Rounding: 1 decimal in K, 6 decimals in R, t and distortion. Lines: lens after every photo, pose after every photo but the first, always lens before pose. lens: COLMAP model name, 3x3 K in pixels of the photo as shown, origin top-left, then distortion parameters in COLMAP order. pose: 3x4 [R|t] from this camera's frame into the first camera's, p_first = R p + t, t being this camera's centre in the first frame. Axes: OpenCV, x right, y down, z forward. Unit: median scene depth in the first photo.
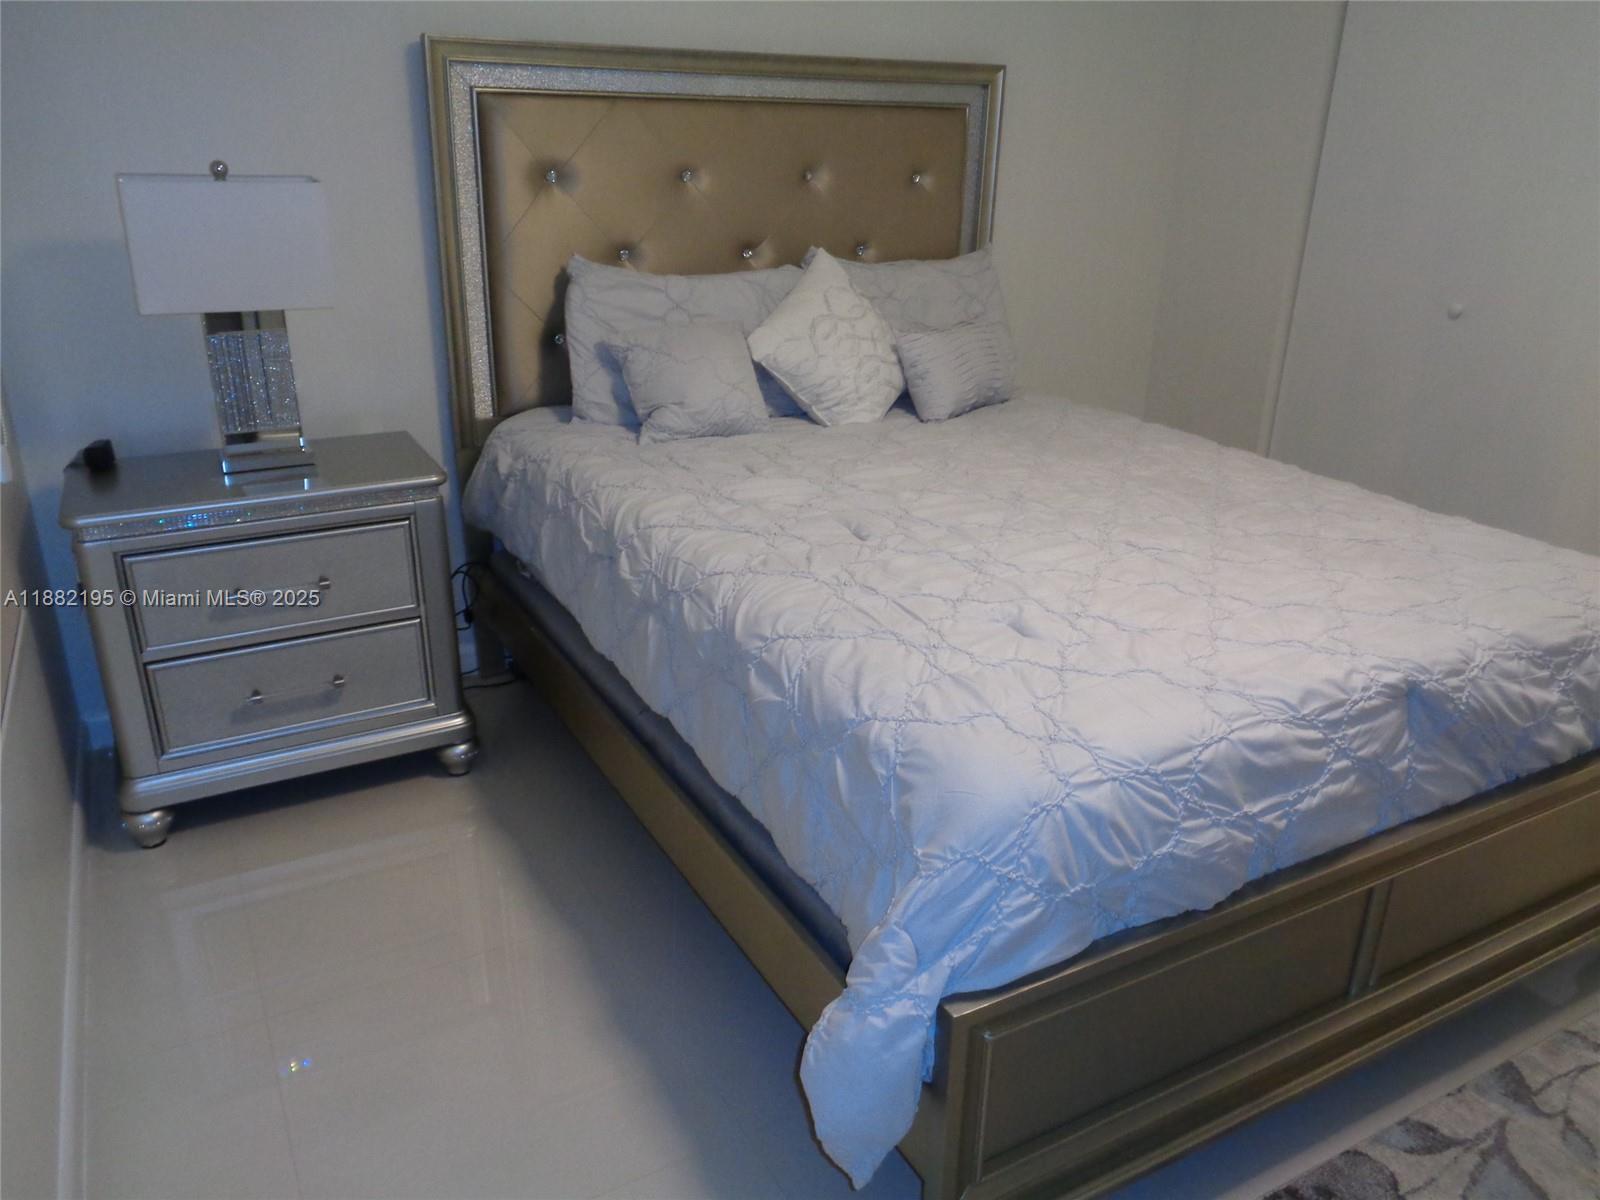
lens RADIAL K [[1206.6, 0, 804.3], [0, 1206.6, 598.2], [0, 0, 1]] dist [-0.006574, -0.002916]
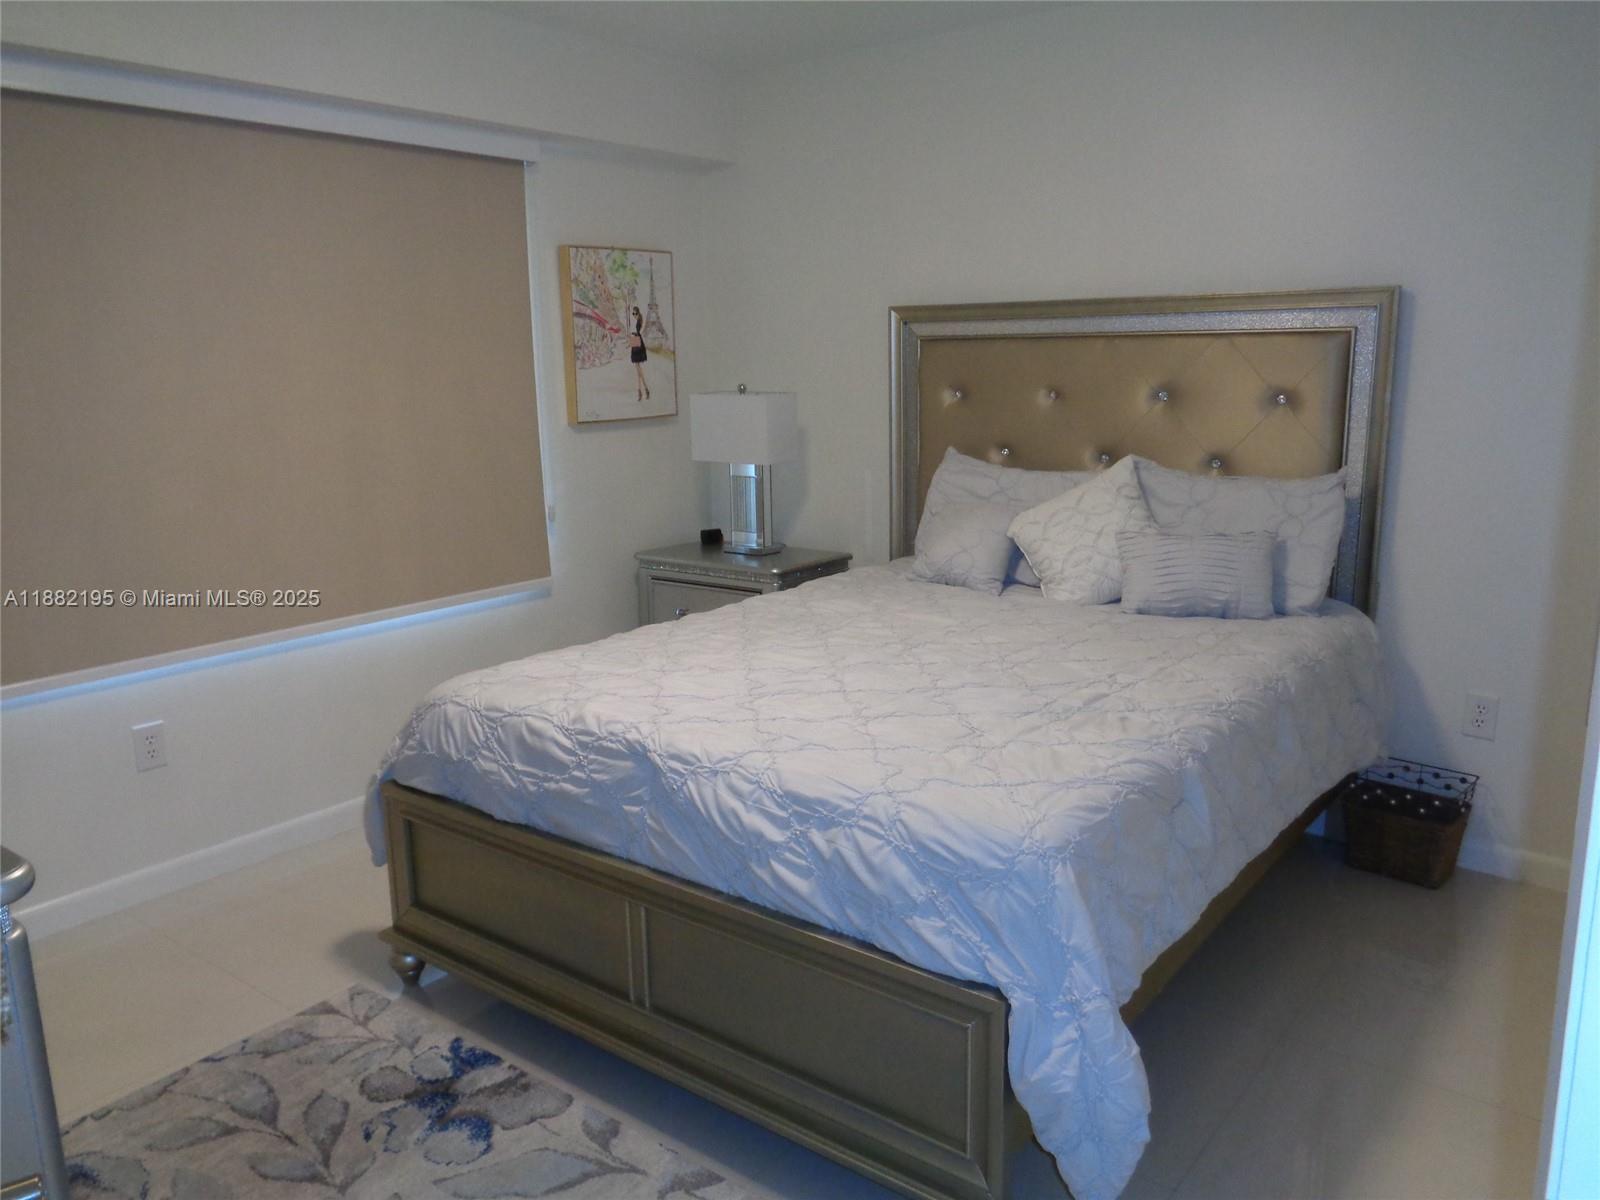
lens RADIAL K [[1197.6, 0, 788.6], [0, 1197.6, 602.2], [0, 0, 1]] dist [-0.009175, 0.003200]
pose [[0.384217, 0.154608, -0.910205, 1.626120], [-0.316115, 0.948318, 0.027643, -0.156236], [0.867438, 0.277109, 0.413234, 0.519208]]
